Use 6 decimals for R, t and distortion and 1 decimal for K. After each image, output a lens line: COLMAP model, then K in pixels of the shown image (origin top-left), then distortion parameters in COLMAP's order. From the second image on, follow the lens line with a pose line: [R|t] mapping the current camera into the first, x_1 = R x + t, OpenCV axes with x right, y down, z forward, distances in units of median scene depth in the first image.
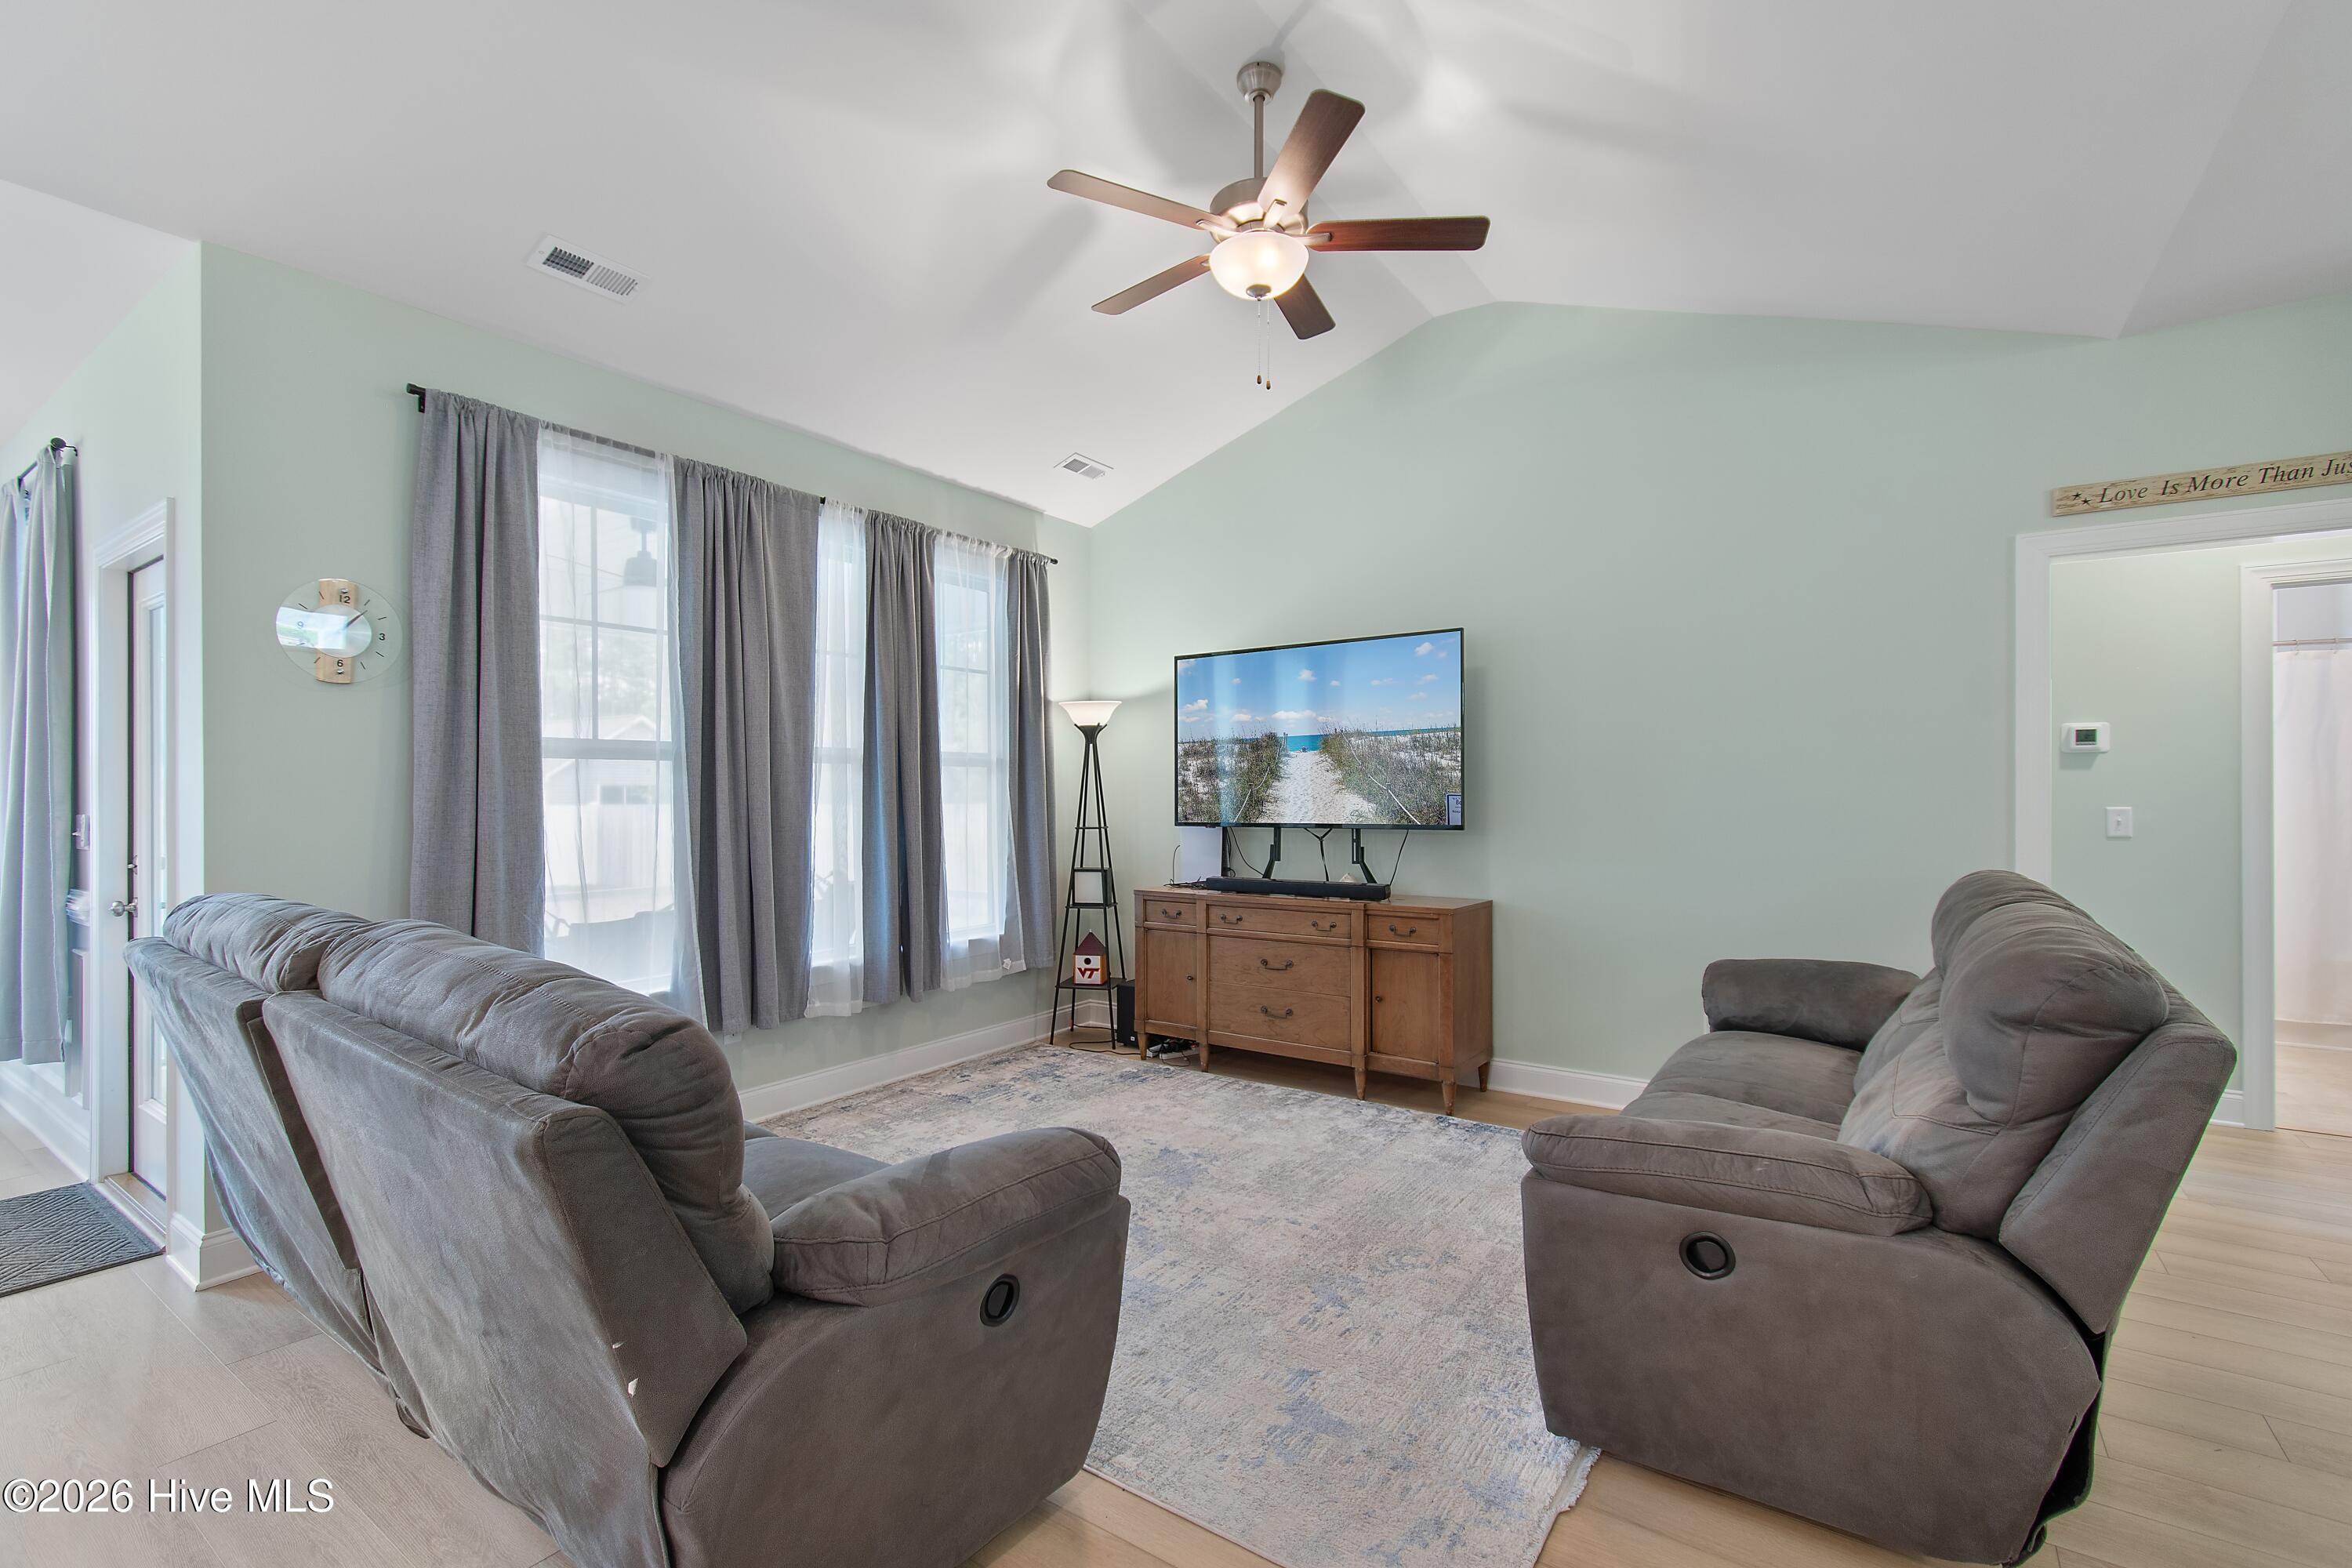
lens RADIAL K [[1036.1, 0, 1170.0], [0, 1036.1, 791.0], [0, 0, 1]] dist [0.001839, -0.000377]
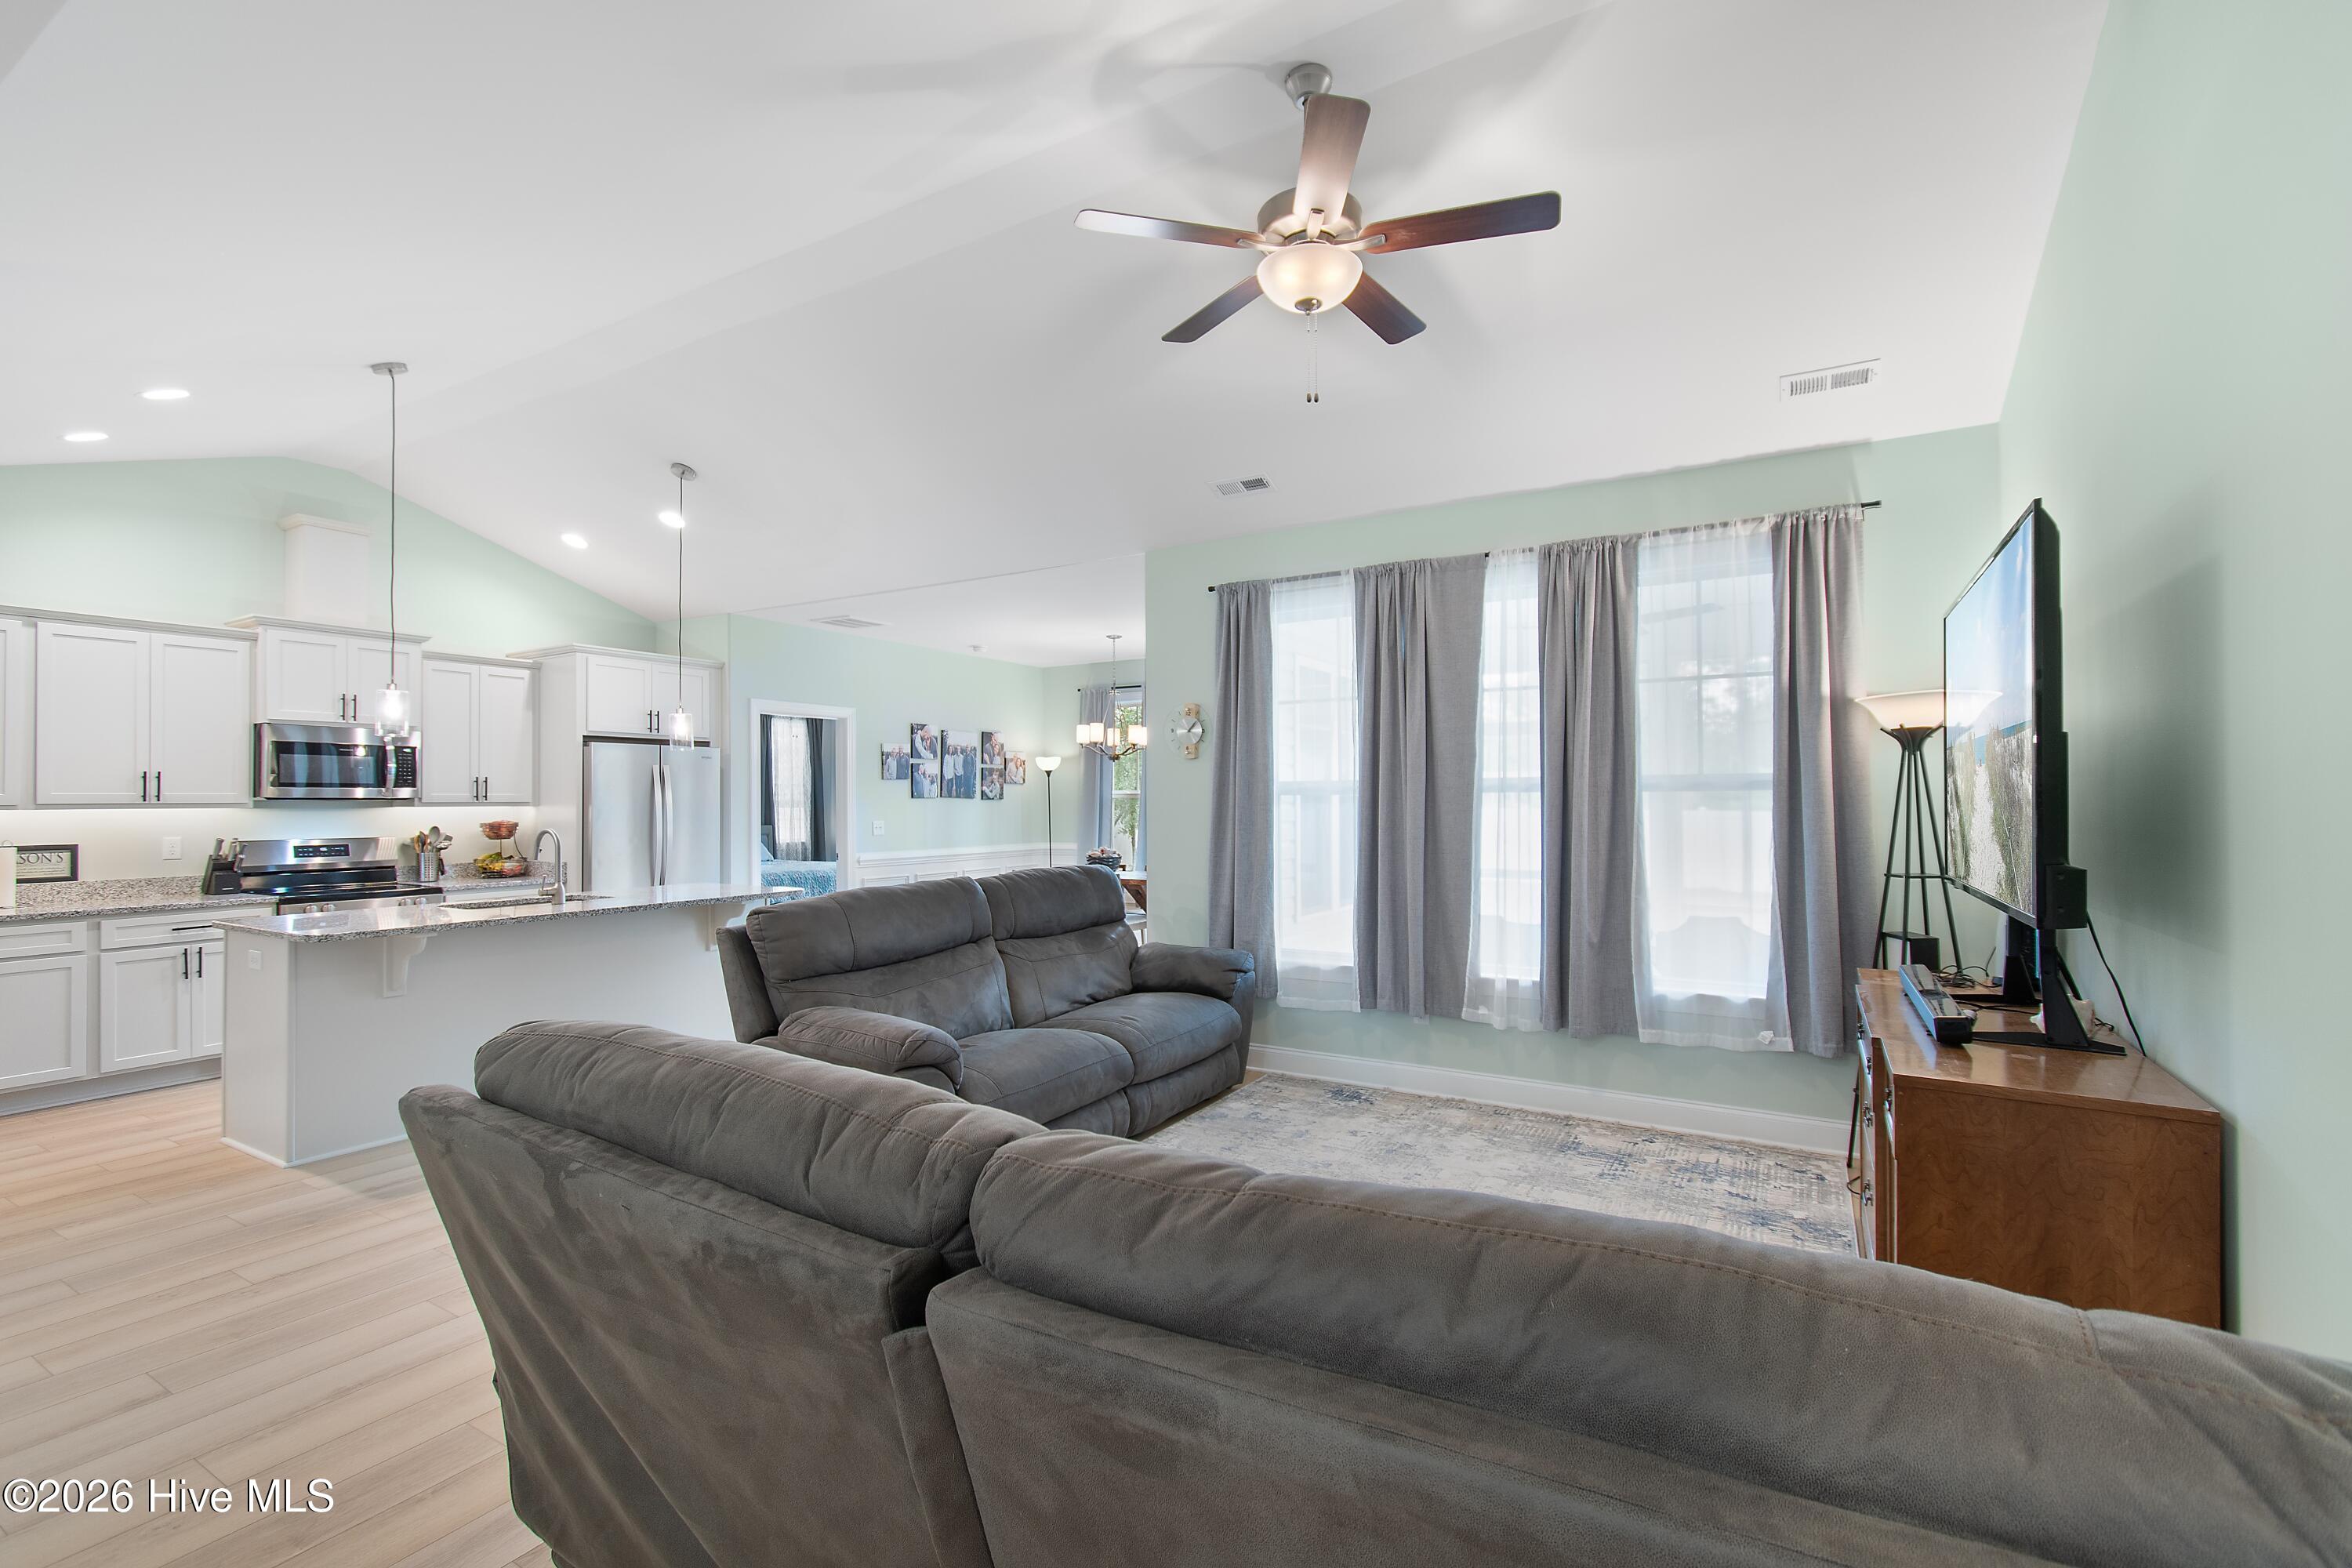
lens RADIAL K [[1035.0, 0, 1170.5], [0, 1035.0, 787.5], [0, 0, 1]] dist [0.002360, -0.000410]
pose [[0.070781, -0.010930, -0.997432, 0.689461], [0.003822, 0.999936, -0.010686, -0.021366], [0.997485, -0.003055, 0.070818, 0.548005]]
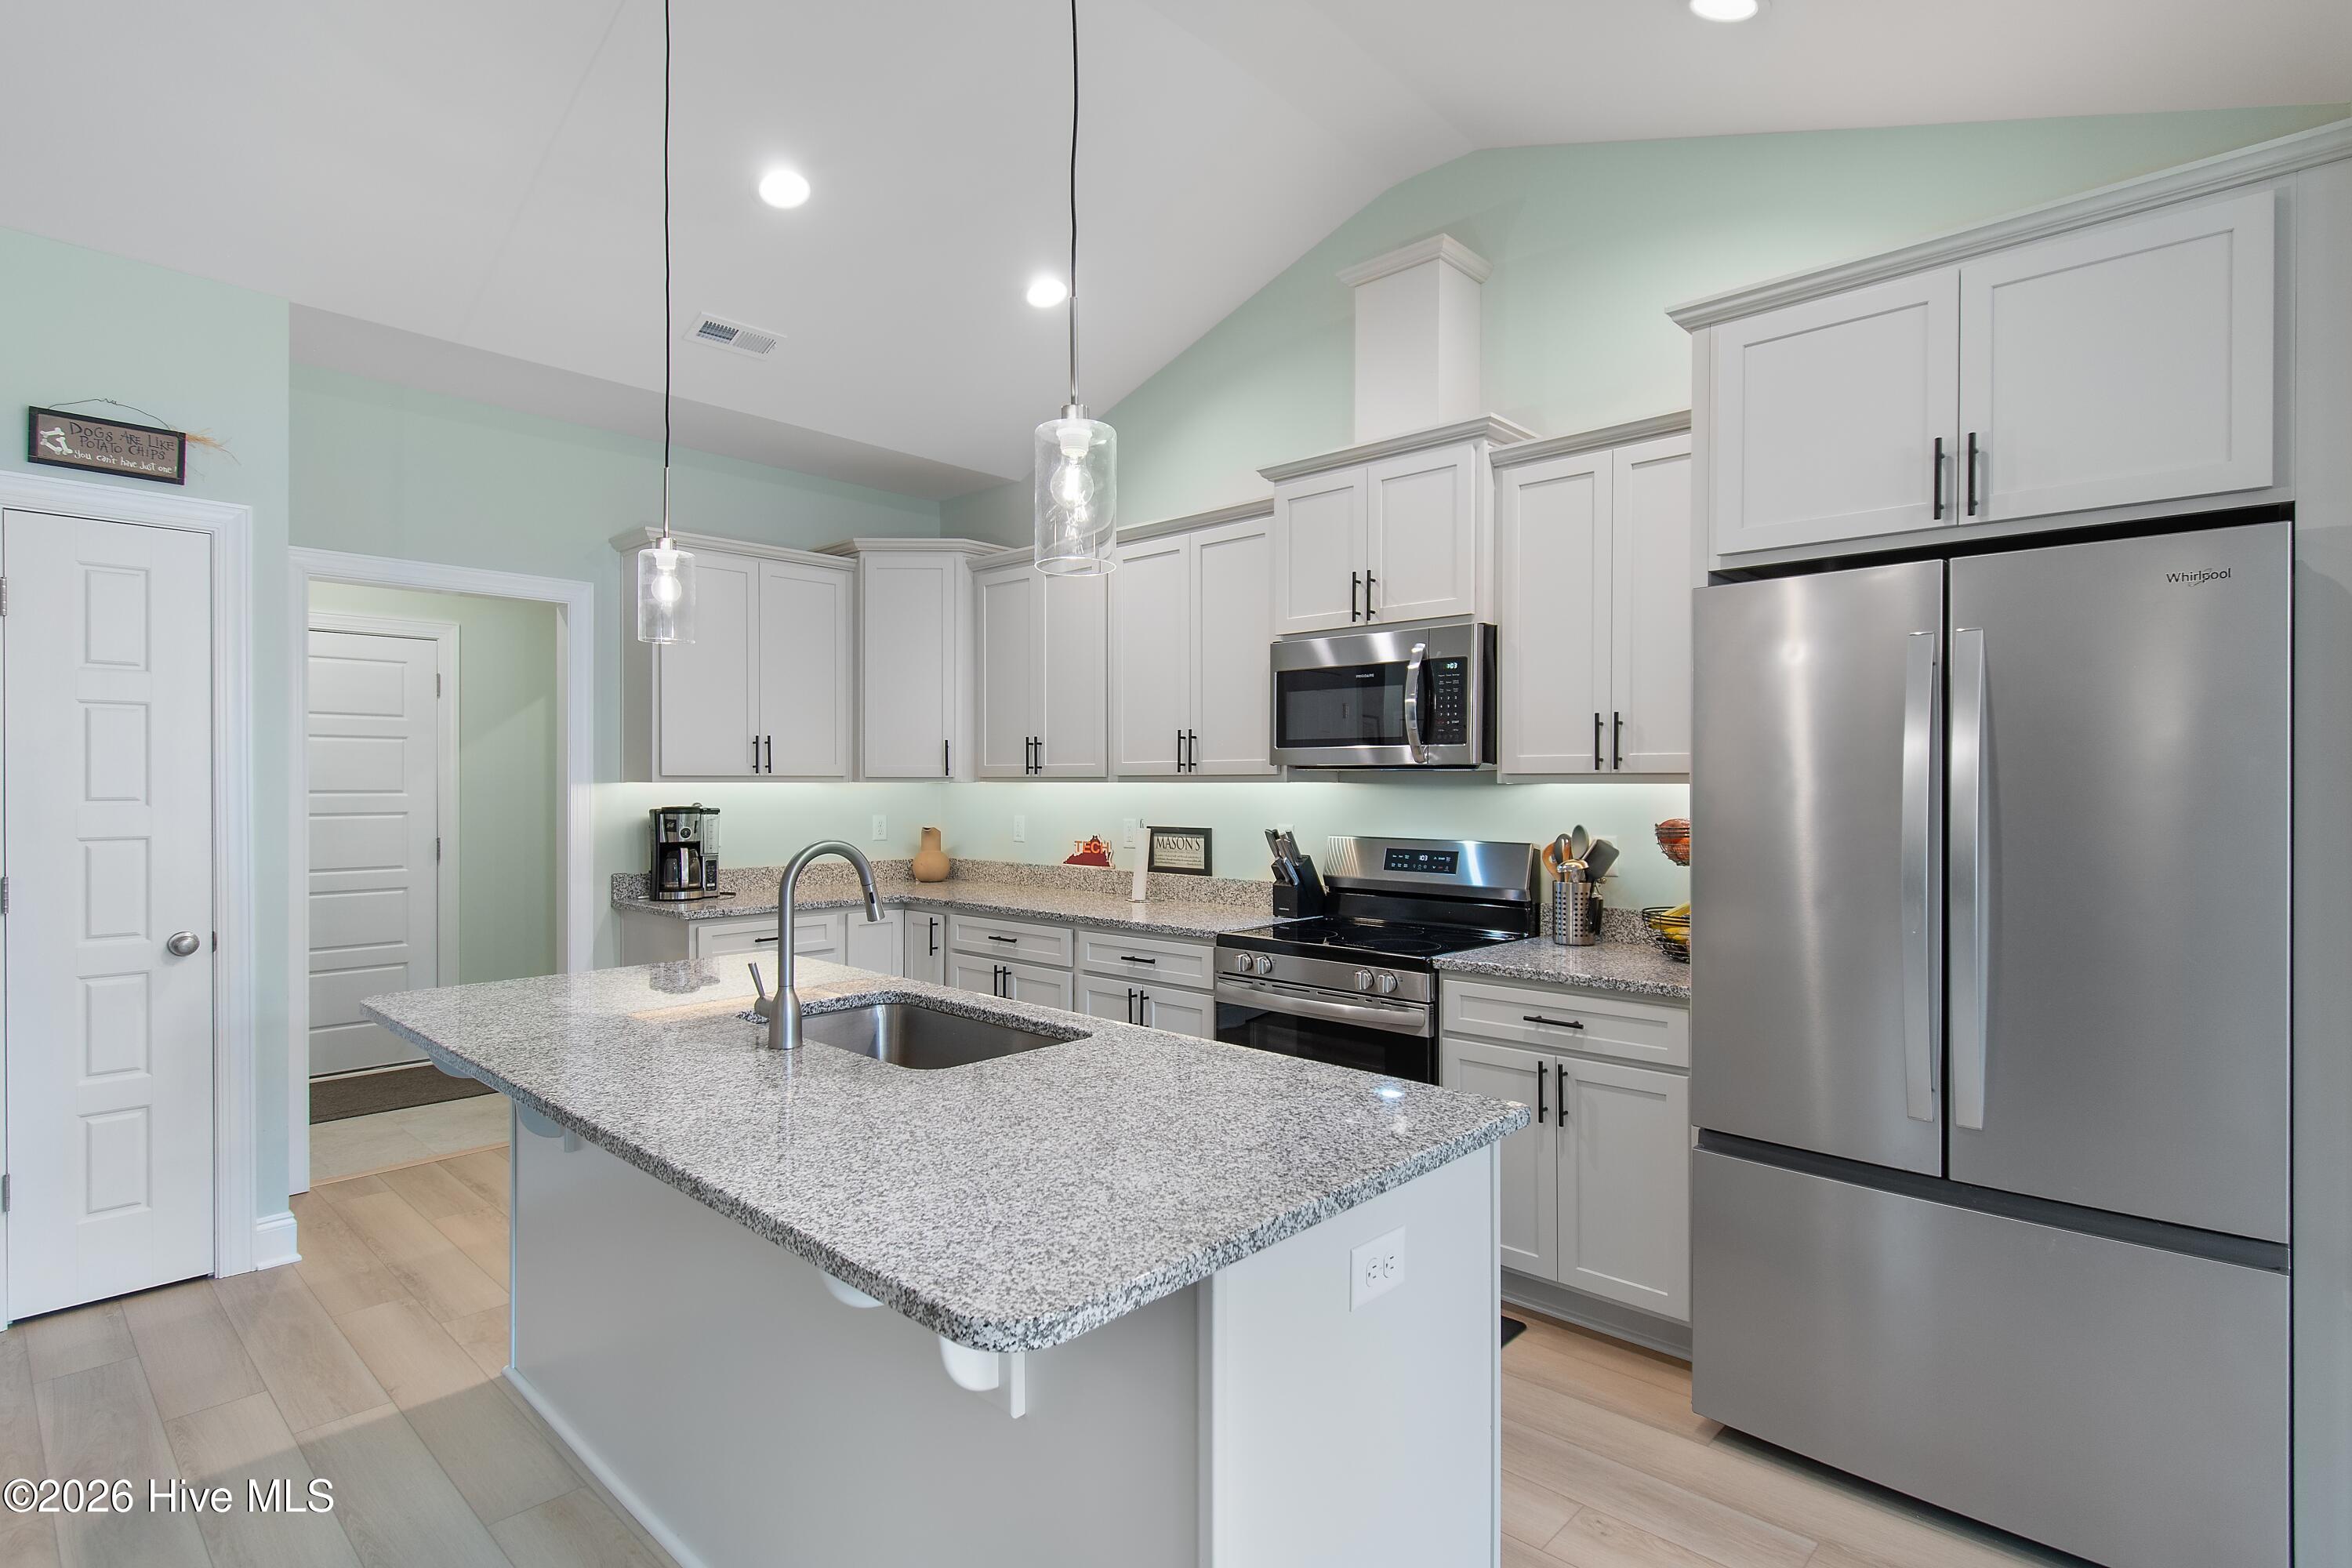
lens RADIAL K [[1159.5, 0, 1169.4], [0, 1159.5, 781.2], [0, 0, 1]] dist [-0.001960, -0.000835]
pose [[-0.988665, 0.001146, 0.150133, -0.670382], [0.001108, 0.999999, -0.000339, -0.015112], [-0.150134, -0.000169, -0.988666, 0.400293]]
